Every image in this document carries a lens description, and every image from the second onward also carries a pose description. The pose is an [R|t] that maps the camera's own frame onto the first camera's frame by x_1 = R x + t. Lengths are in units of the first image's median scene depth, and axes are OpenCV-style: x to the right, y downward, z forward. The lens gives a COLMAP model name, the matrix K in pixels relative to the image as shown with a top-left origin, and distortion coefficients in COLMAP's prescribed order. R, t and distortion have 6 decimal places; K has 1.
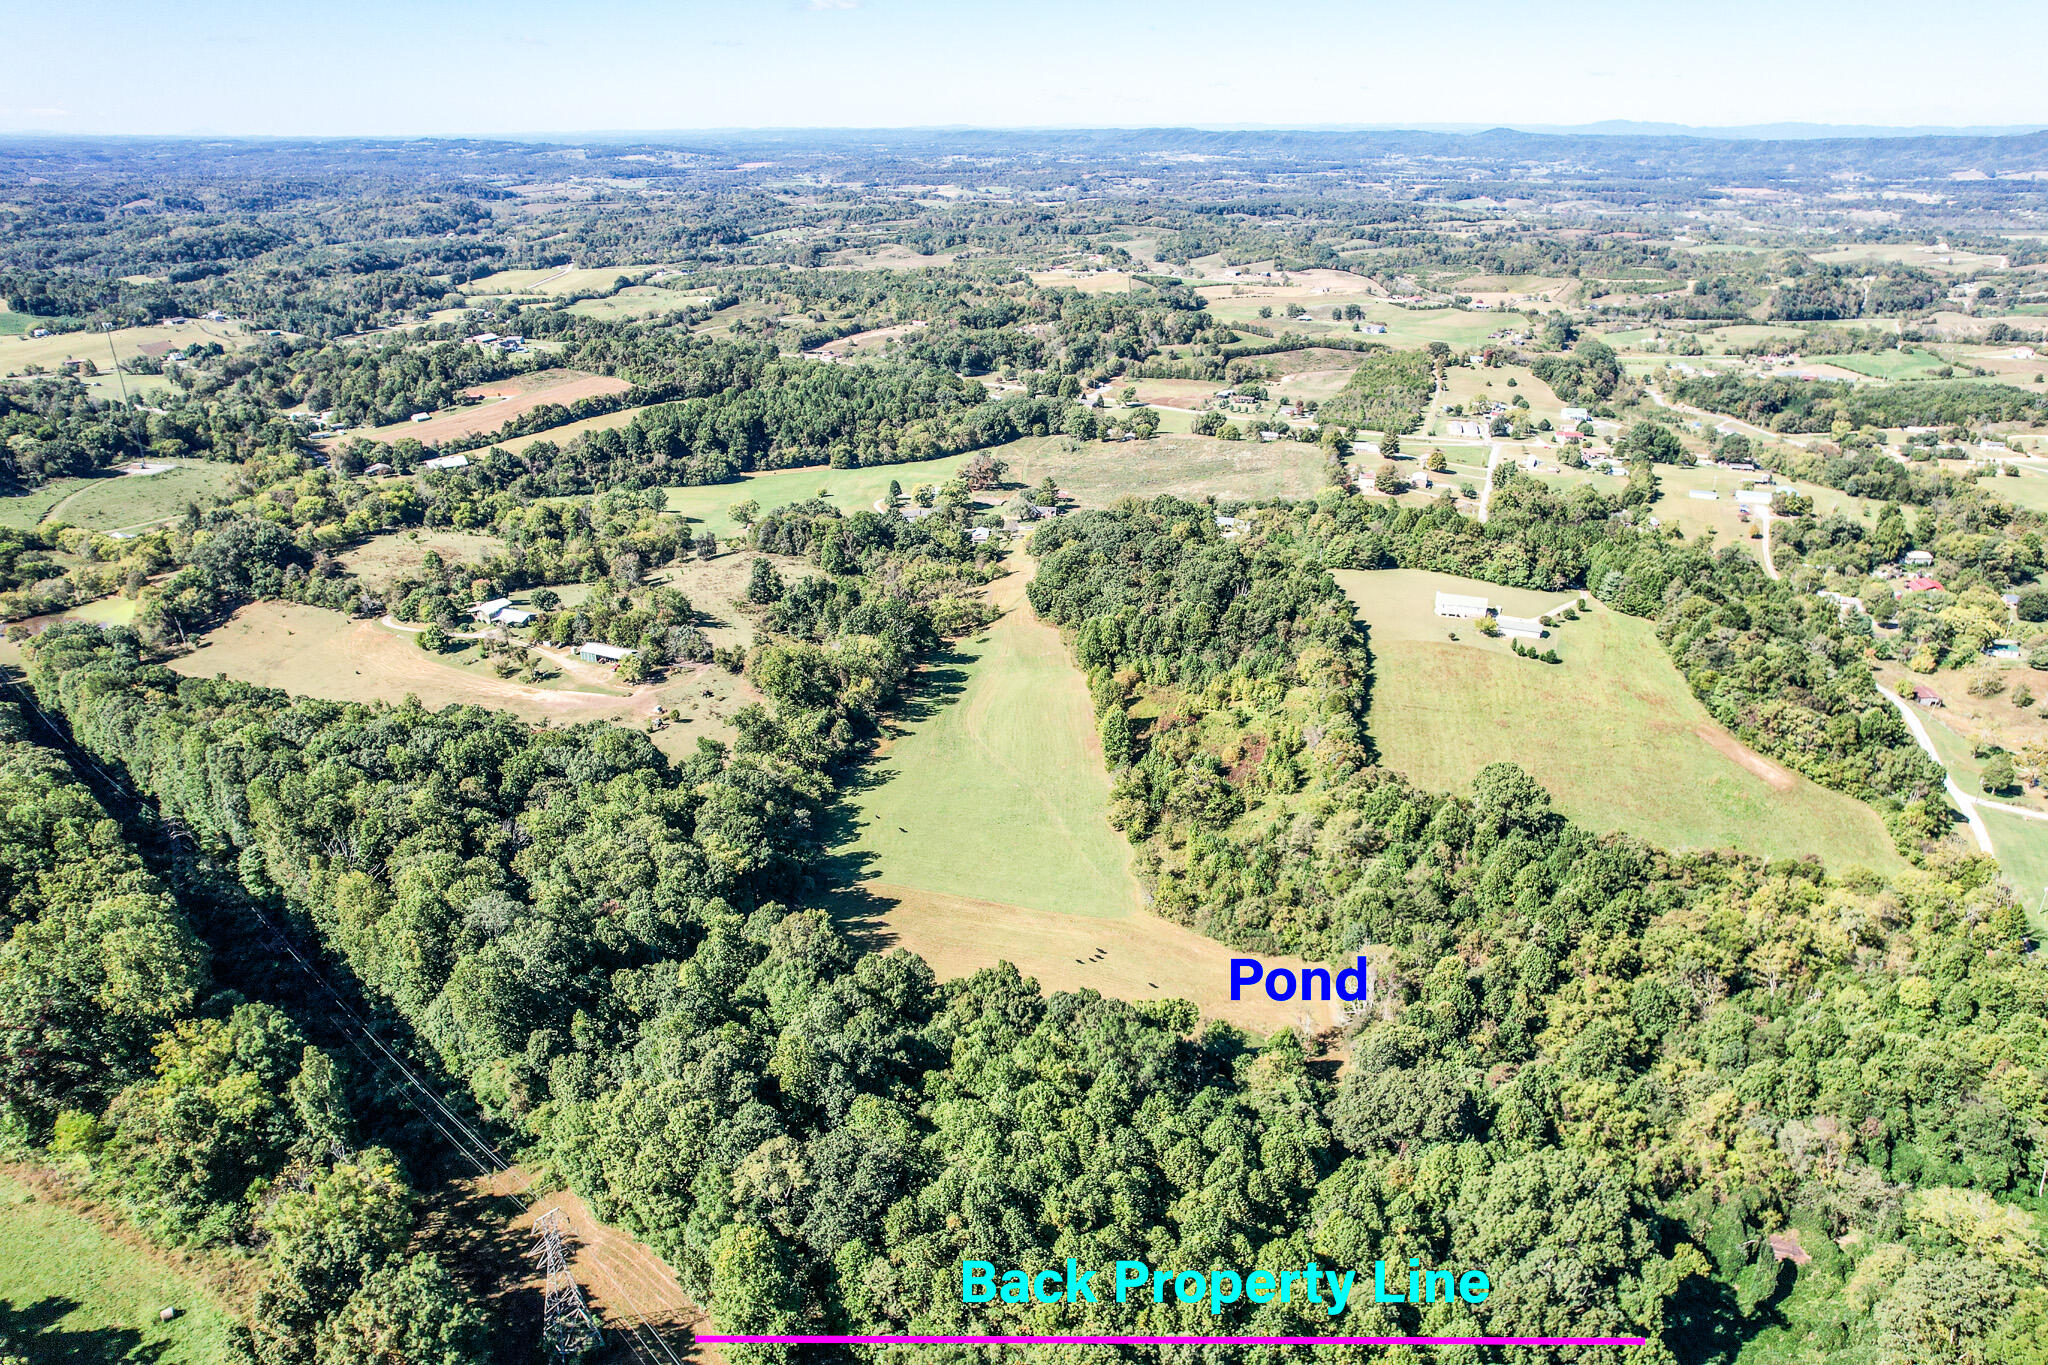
lens RADIAL K [[1312.4, 0, 1028.8], [0, 1312.4, 688.6], [0, 0, 1]] dist [-0.067889, 0.058606]
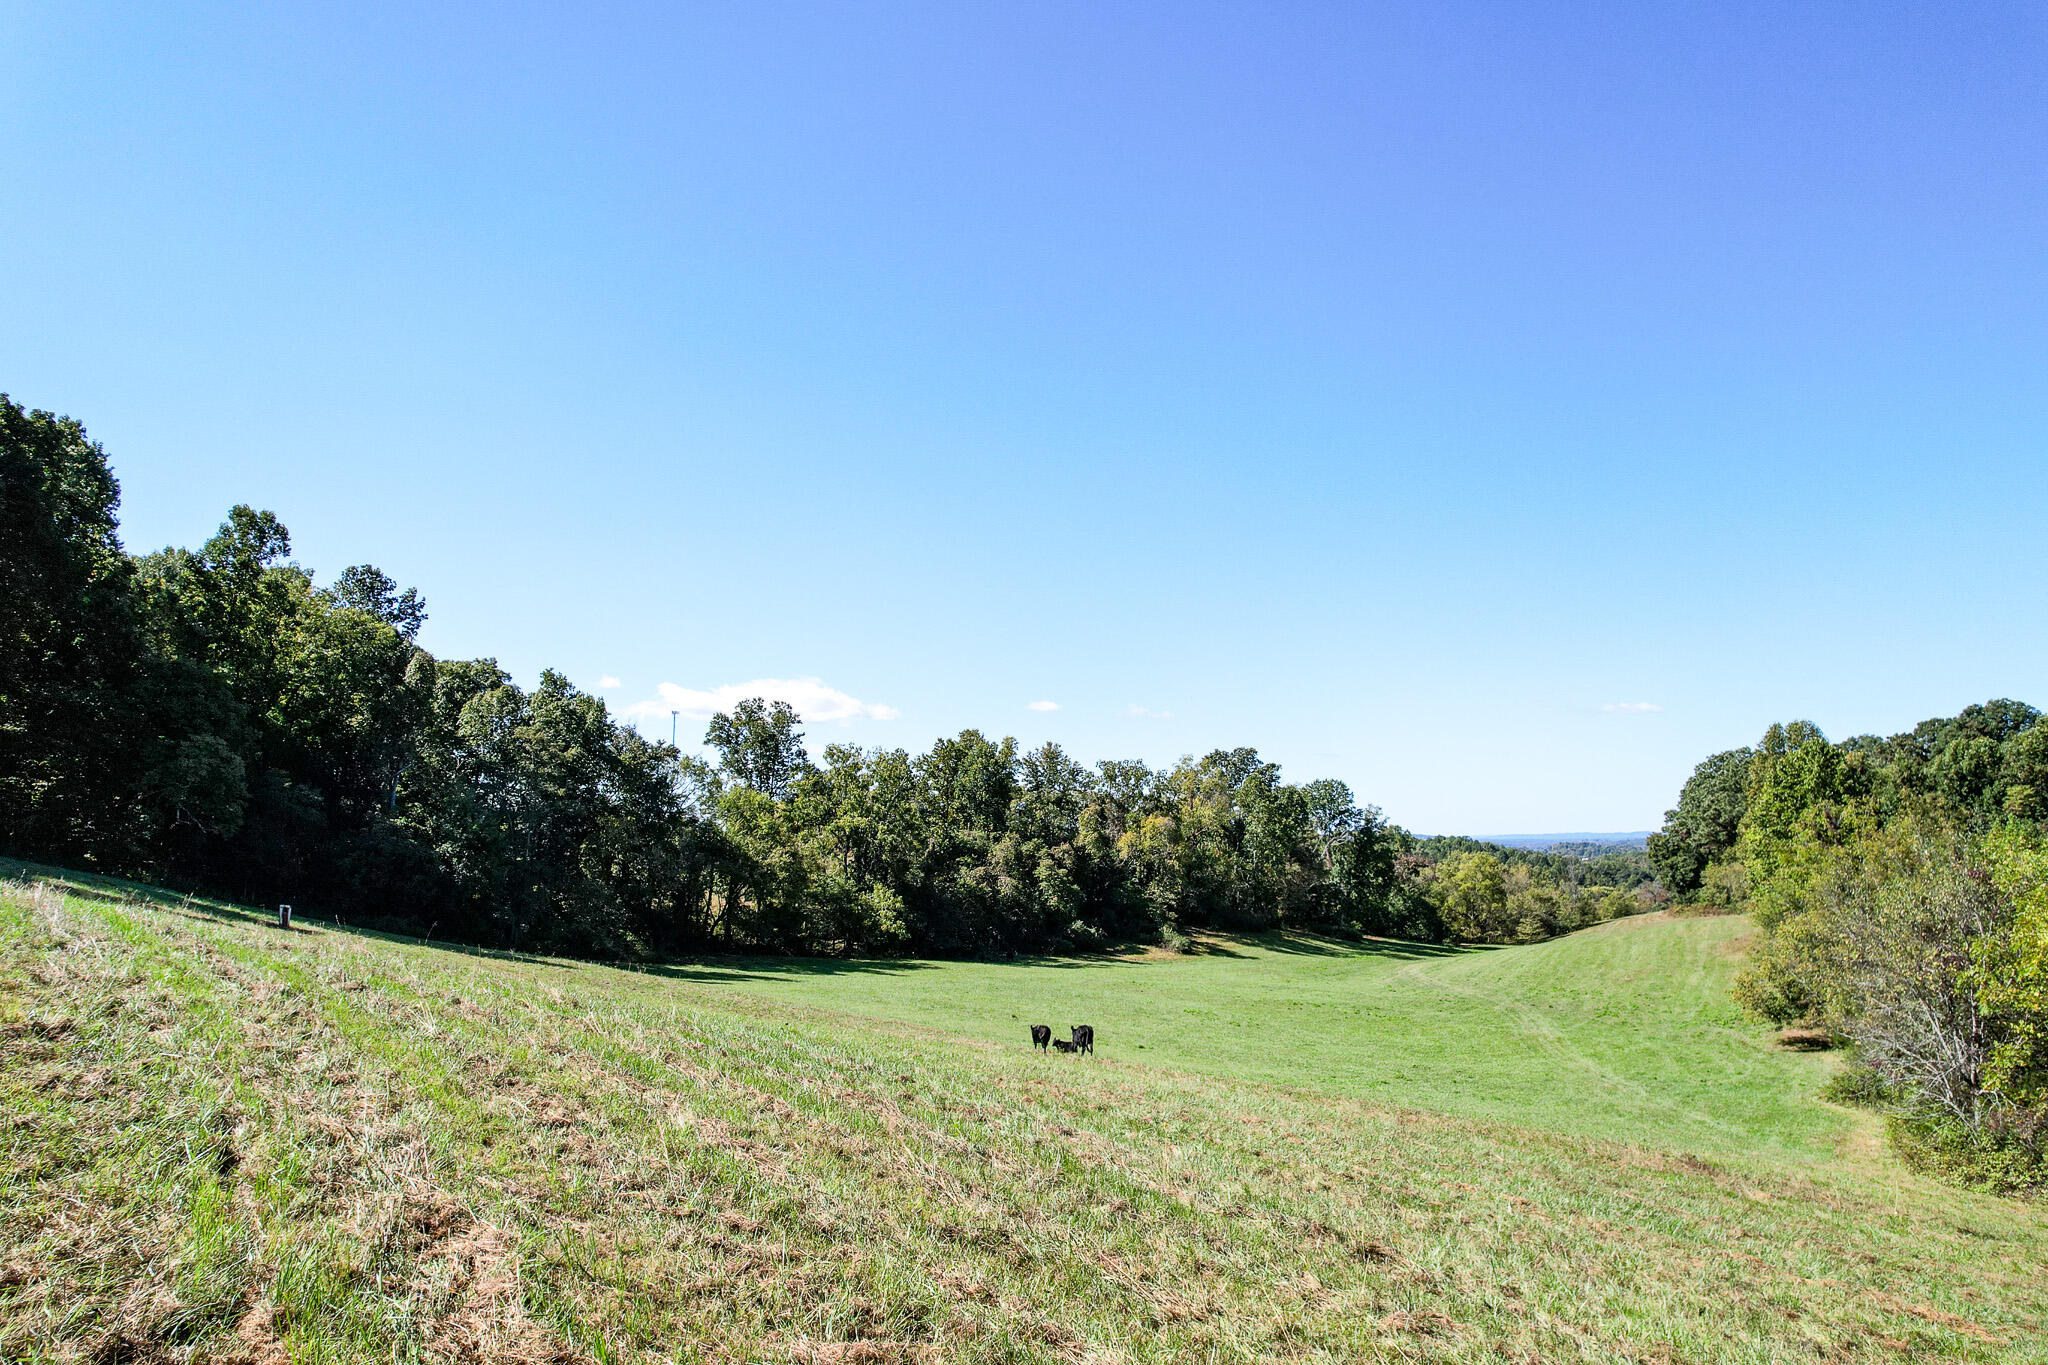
lens RADIAL K [[1313.1, 0, 1024.0], [0, 1313.1, 682.5], [0, 0, 1]] dist [-0.076796, 0.062388]
pose [[0.852647, -0.063888, -0.518567, 0.031719], [-0.206122, 0.870870, -0.446206, 0.077390], [0.480111, 0.487344, 0.729375, 0.325887]]
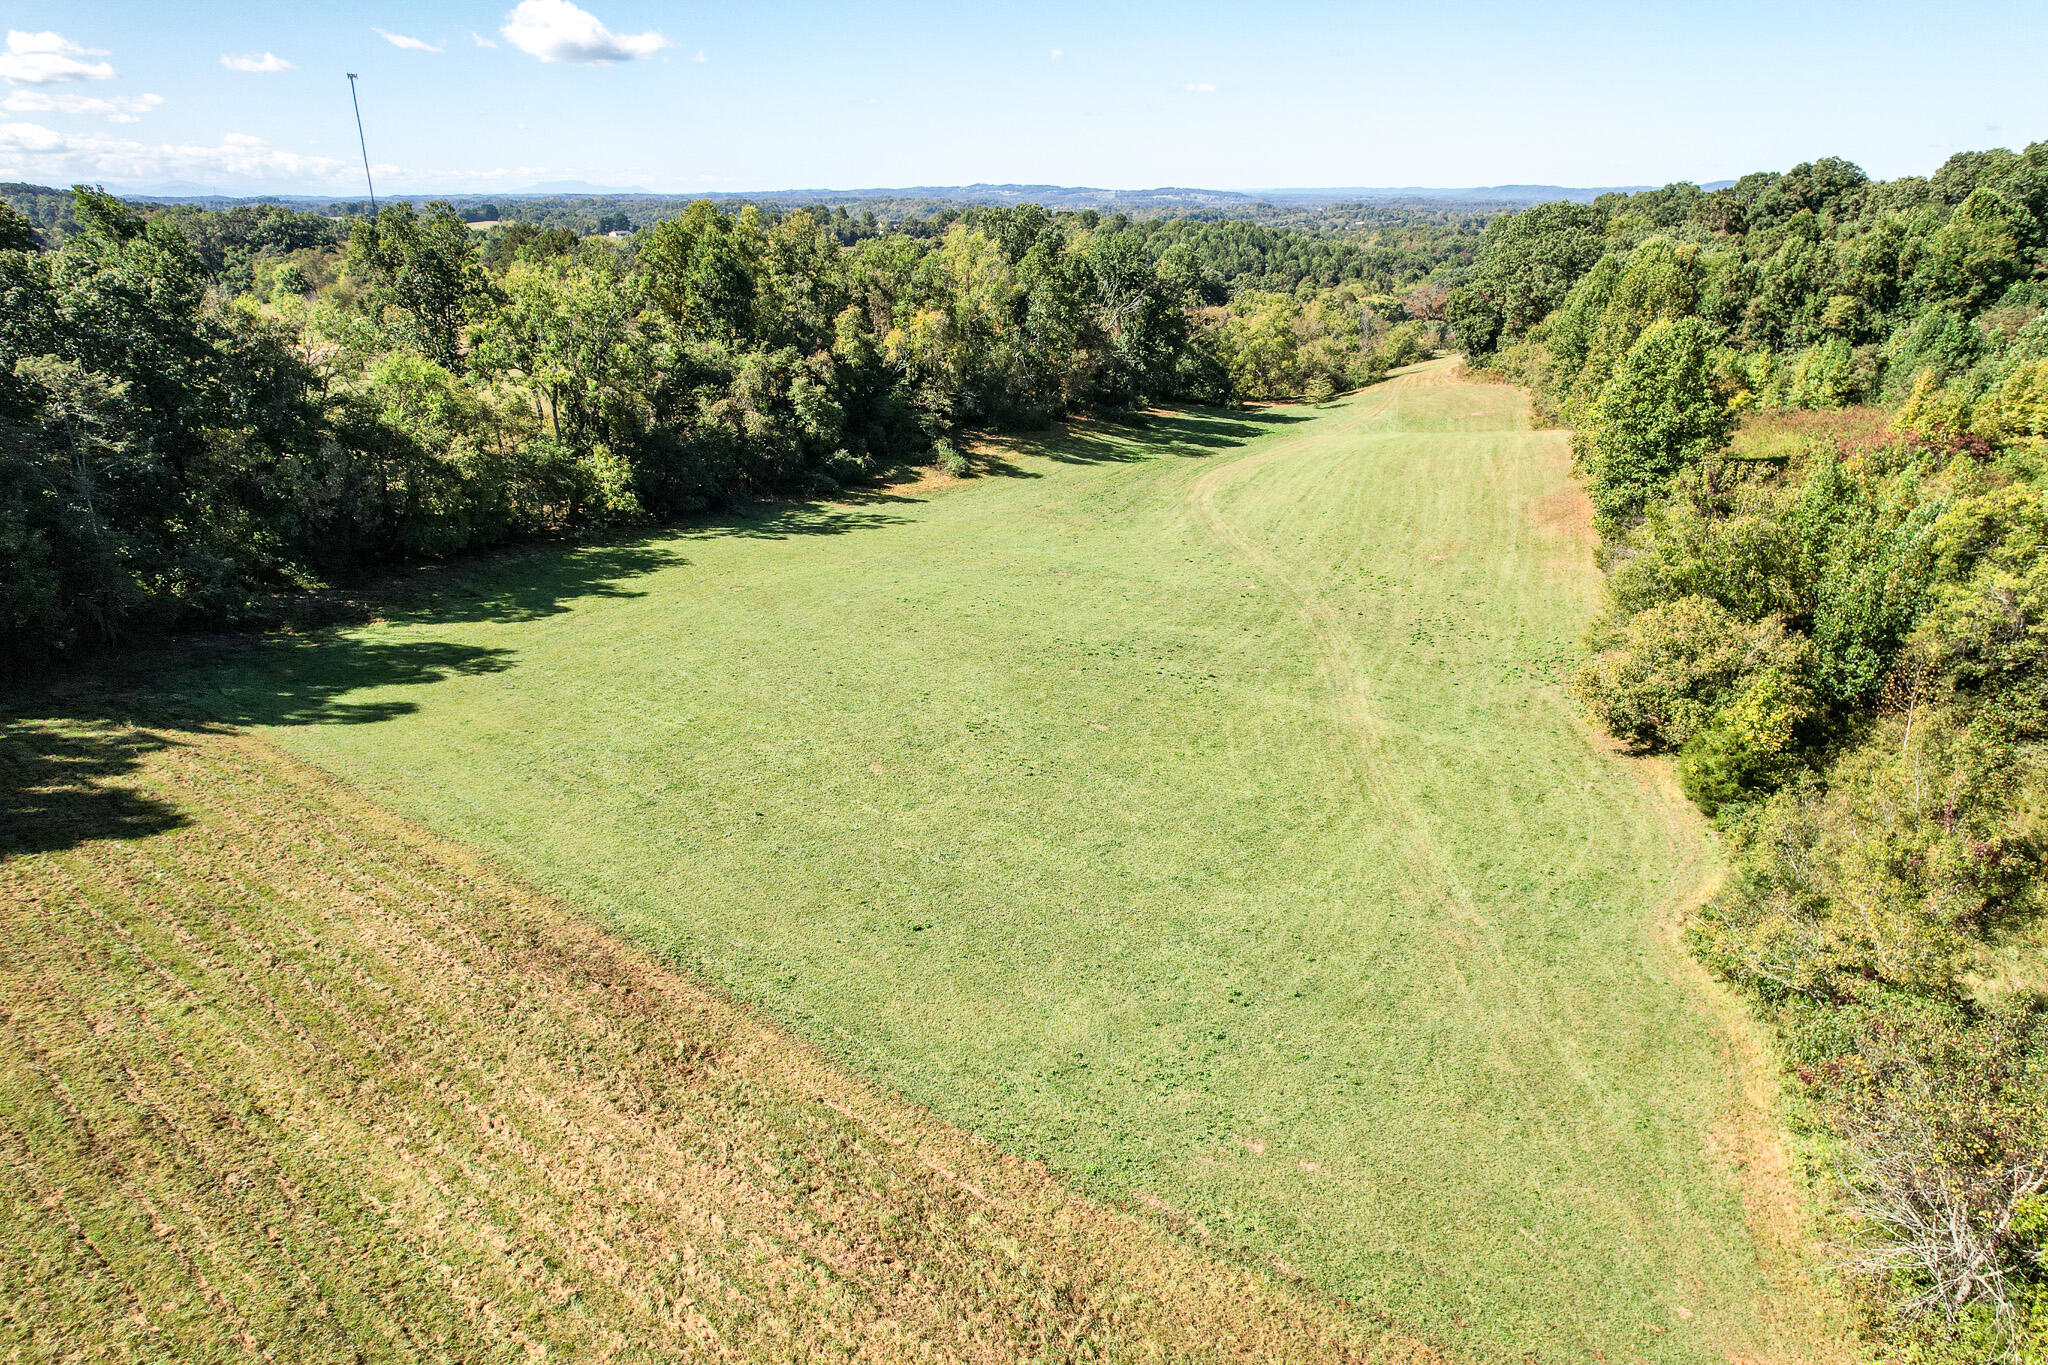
lens RADIAL K [[1312.4, 0, 1028.8], [0, 1312.4, 688.6], [0, 0, 1]] dist [-0.067889, 0.058606]
pose [[0.929644, 0.128546, -0.345309, 0.021536], [-0.143402, 0.989506, -0.017711, 0.050367], [0.339409, 0.065983, 0.938322, 0.338396]]
